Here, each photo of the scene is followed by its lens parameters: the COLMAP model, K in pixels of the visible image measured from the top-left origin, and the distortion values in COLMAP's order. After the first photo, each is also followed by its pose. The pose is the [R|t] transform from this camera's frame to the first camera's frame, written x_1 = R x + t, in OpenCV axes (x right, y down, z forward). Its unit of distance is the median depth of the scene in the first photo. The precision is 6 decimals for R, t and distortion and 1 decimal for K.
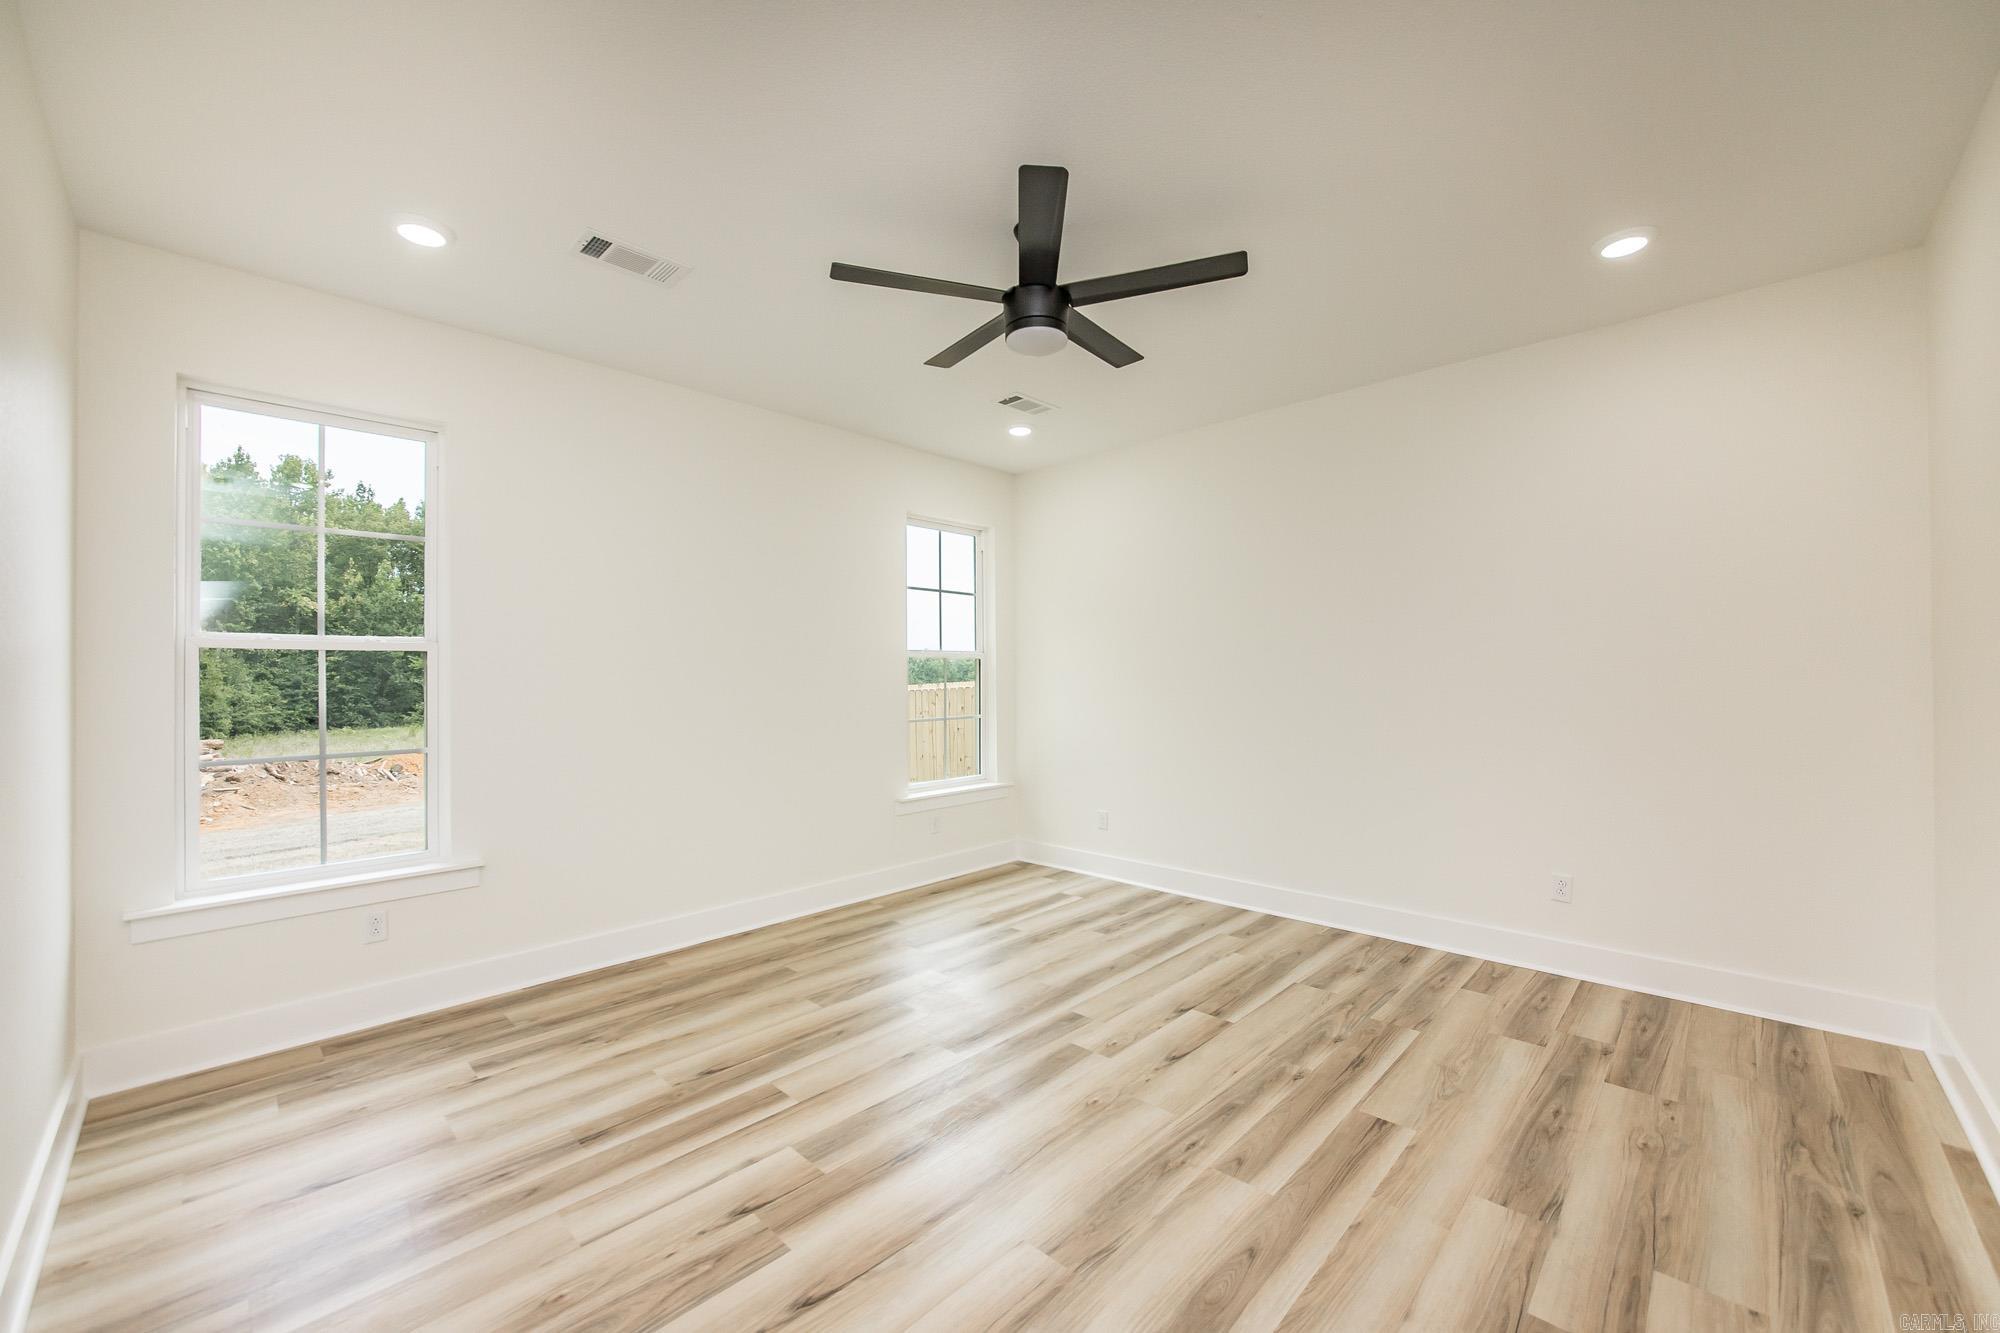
lens RADIAL K [[771.0, 0, 1000.0], [0, 771.0, 666.5], [0, 0, 1]] dist [-0.012796, -0.000320]
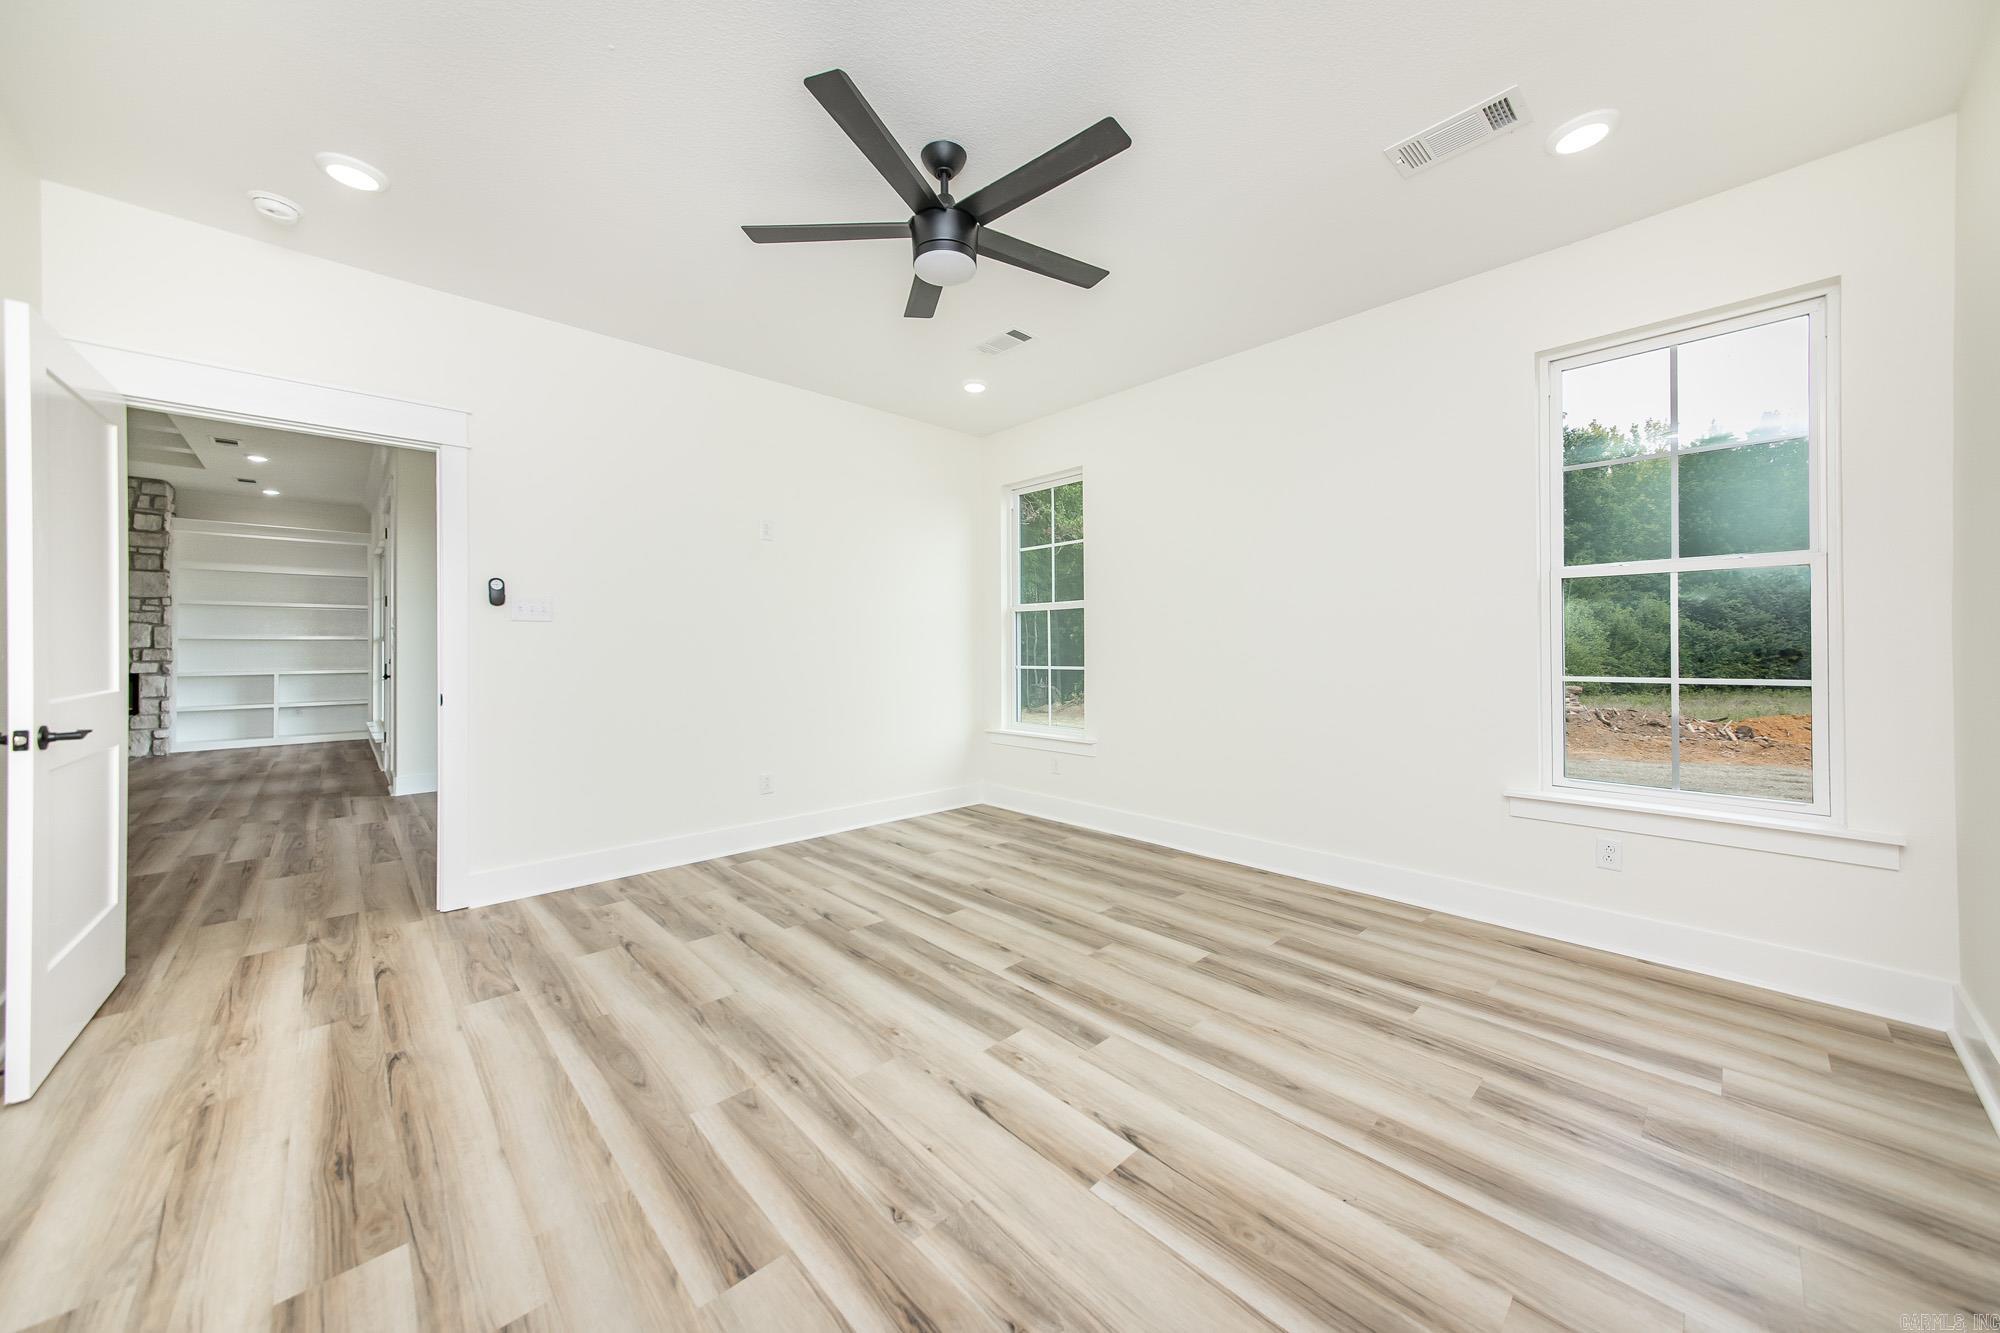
lens RADIAL K [[710.1, 0, 994.1], [0, 710.1, 636.6], [0, 0, 1]] dist [0.007158, 0.000063]
pose [[-0.050502, -0.006321, -0.998704, 0.869492], [0.019488, 0.999783, -0.007313, 0.059137], [0.998534, -0.019832, -0.050368, 0.998911]]
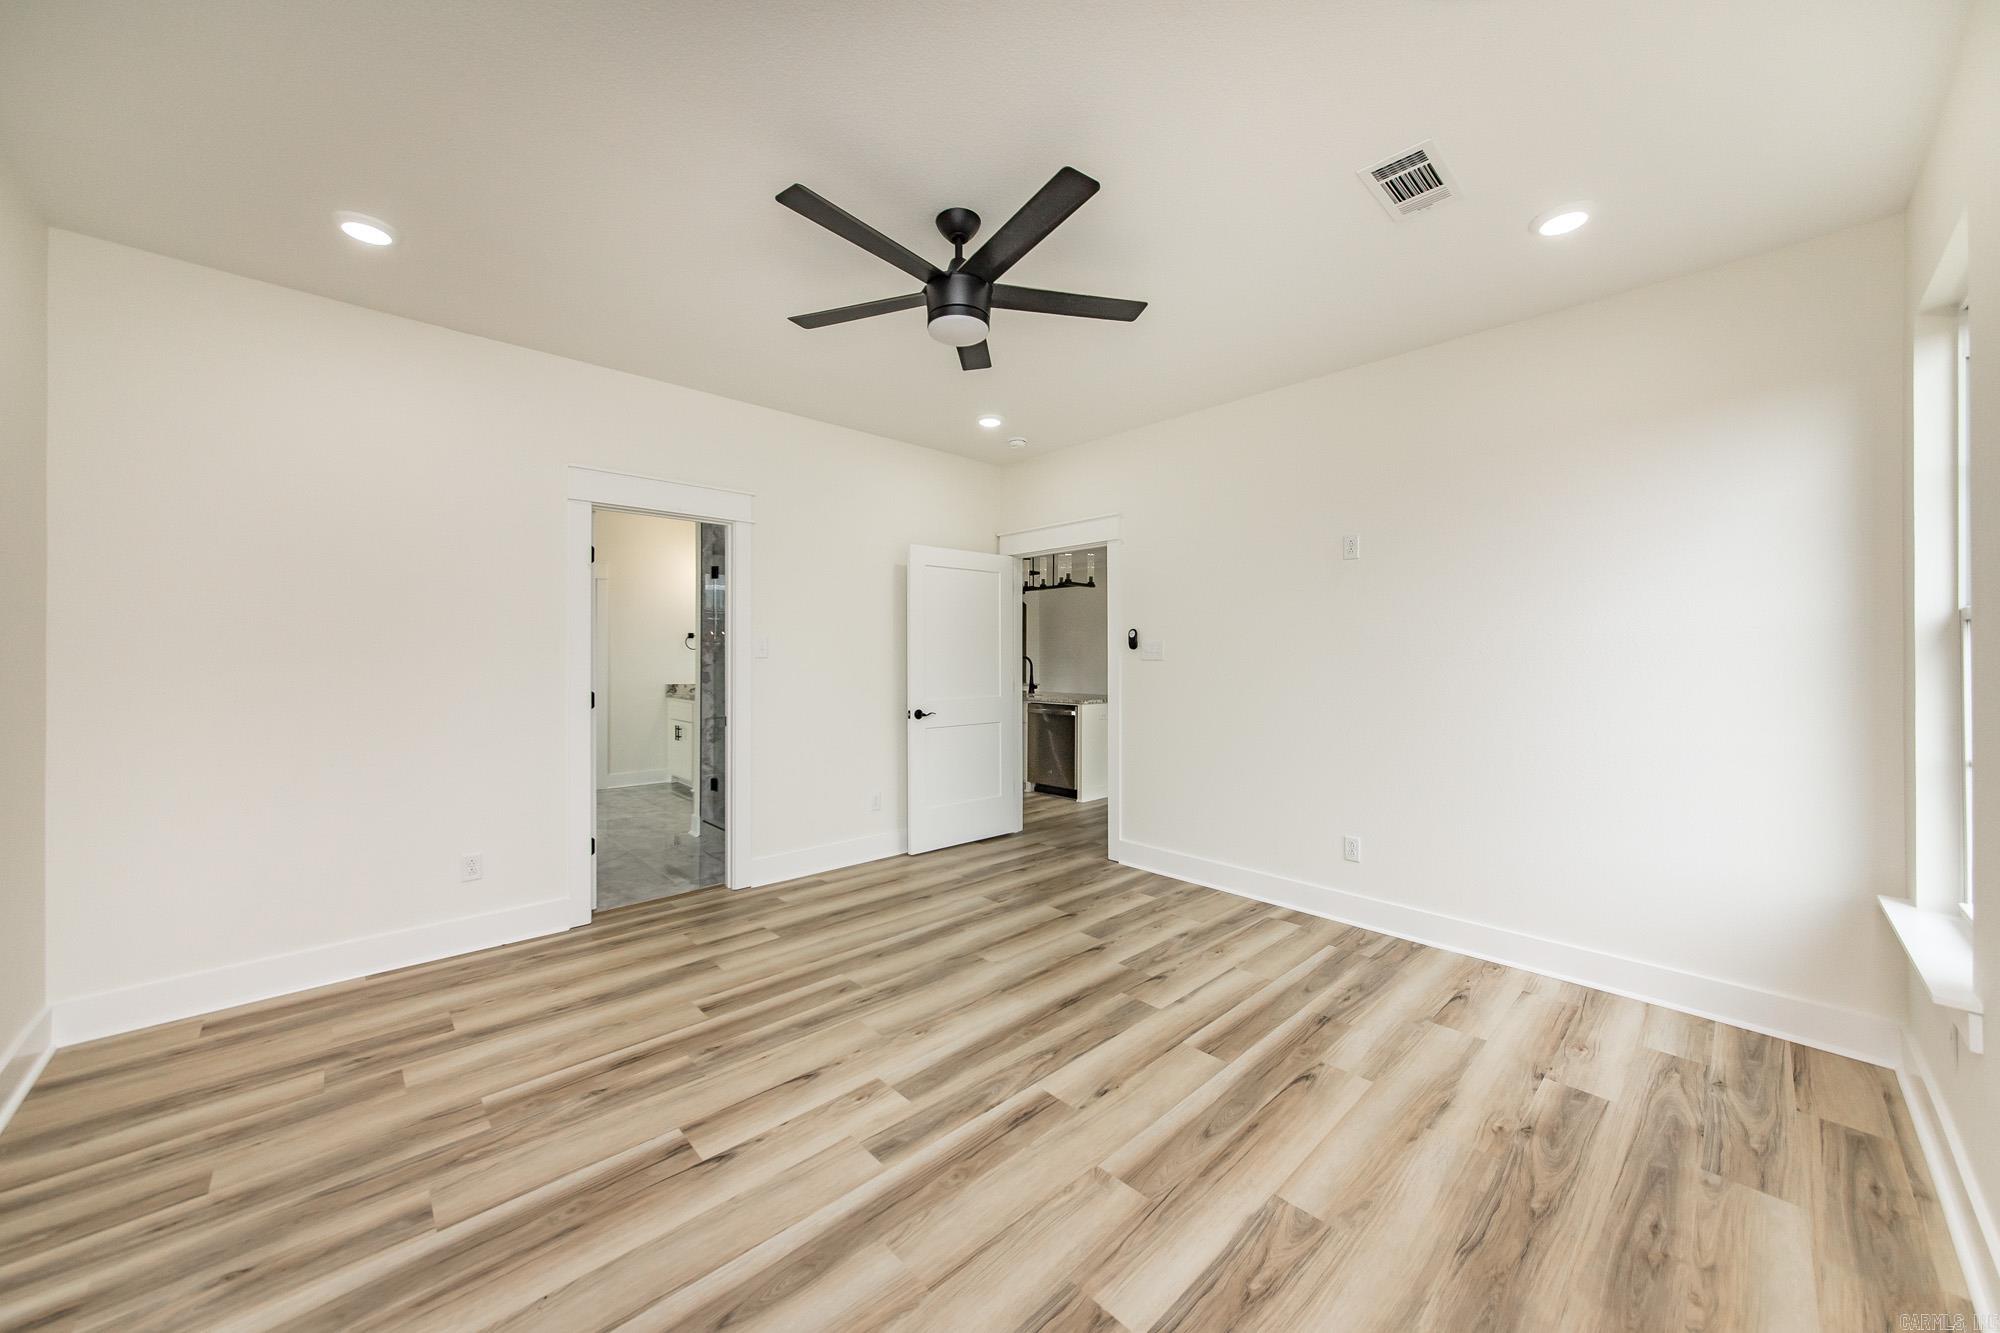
lens RADIAL K [[712.2, 0, 1000.2], [0, 712.2, 653.5], [0, 0, 1]] dist [-0.000142, 0.000111]
pose [[-0.998974, 0.006709, 0.044787, -0.041916], [0.005877, 0.999808, -0.018672, 0.019688], [-0.044903, -0.018389, -0.998822, 1.744056]]
